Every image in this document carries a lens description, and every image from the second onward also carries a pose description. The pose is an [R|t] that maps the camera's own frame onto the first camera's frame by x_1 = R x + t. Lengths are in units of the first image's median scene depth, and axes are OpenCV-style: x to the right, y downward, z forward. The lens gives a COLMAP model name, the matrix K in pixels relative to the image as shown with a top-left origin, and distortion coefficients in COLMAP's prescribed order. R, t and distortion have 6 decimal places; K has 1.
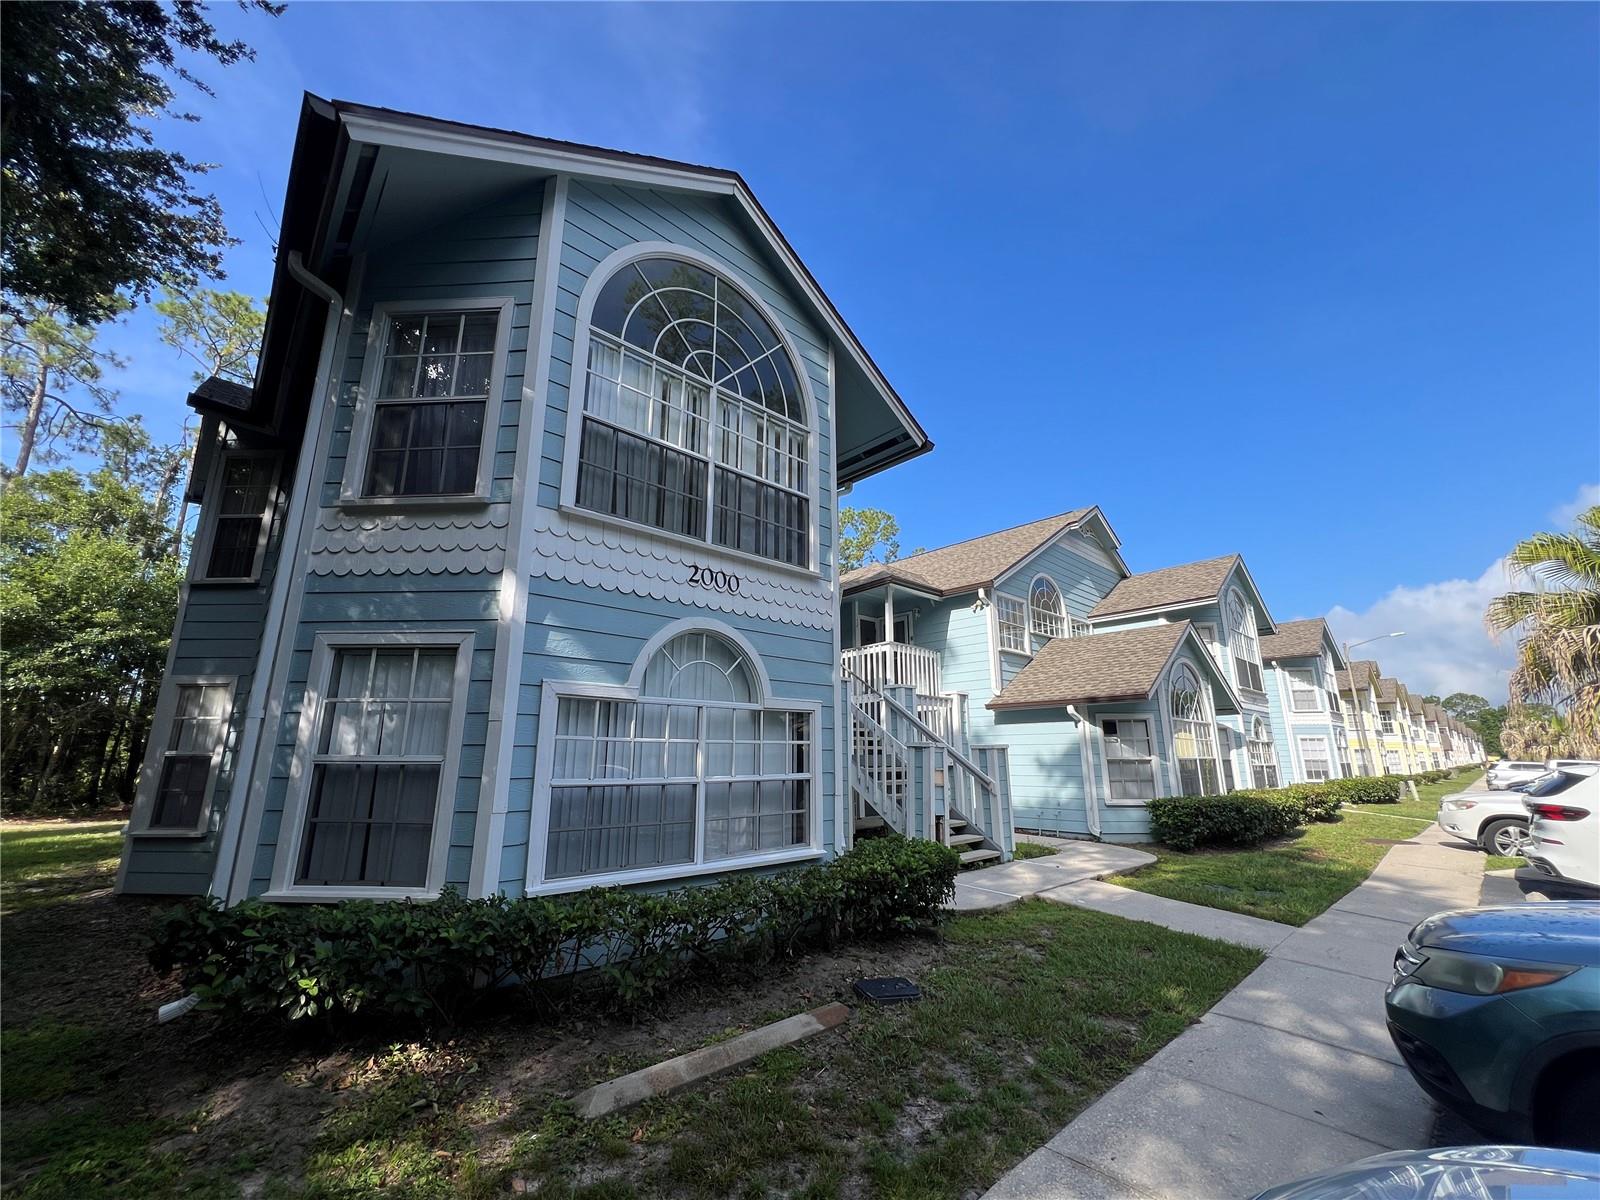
lens RADIAL K [[641.8, 0, 800.3], [0, 641.8, 603.2], [0, 0, 1]] dist [-0.001439, 0.000822]
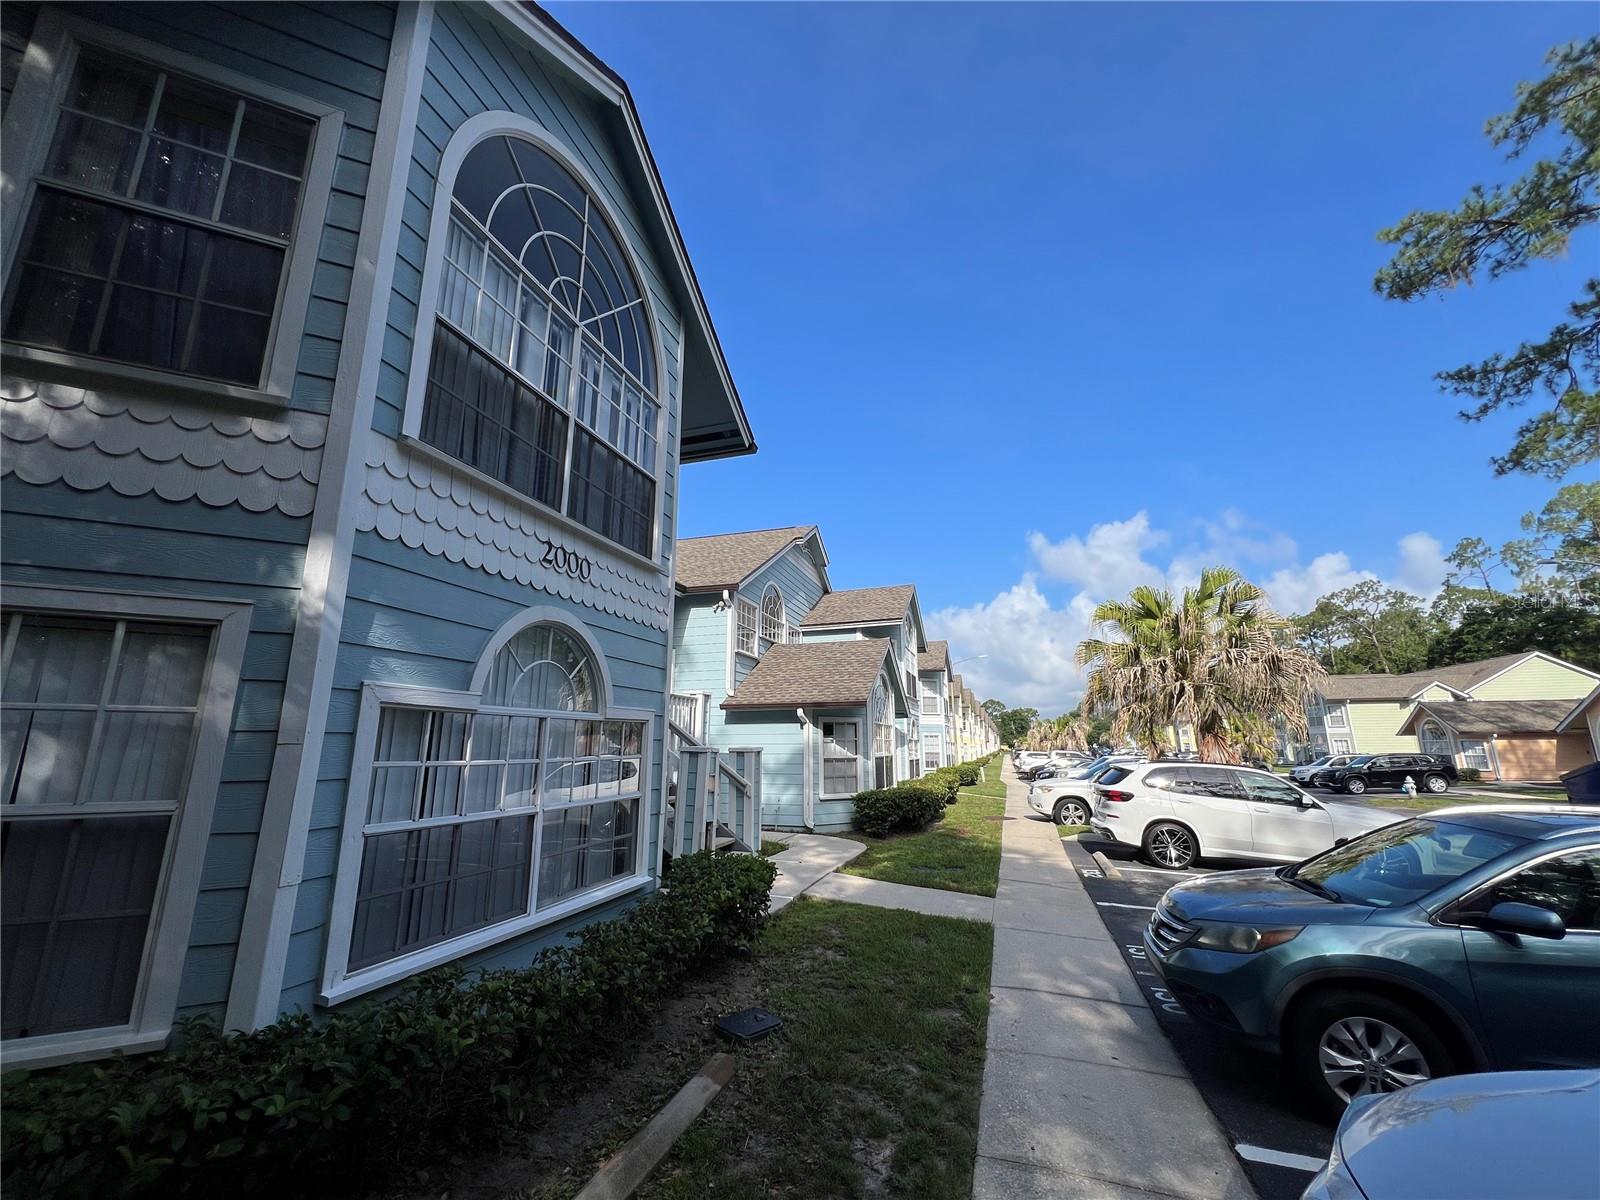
lens RADIAL K [[641.8, 0, 800.3], [0, 641.8, 603.2], [0, 0, 1]] dist [-0.001439, 0.000822]
pose [[0.869089, 0.106393, 0.483078, -0.232062], [-0.114736, 0.993319, -0.012351, -0.007355], [-0.481165, -0.044692, 0.875490, 0.119837]]
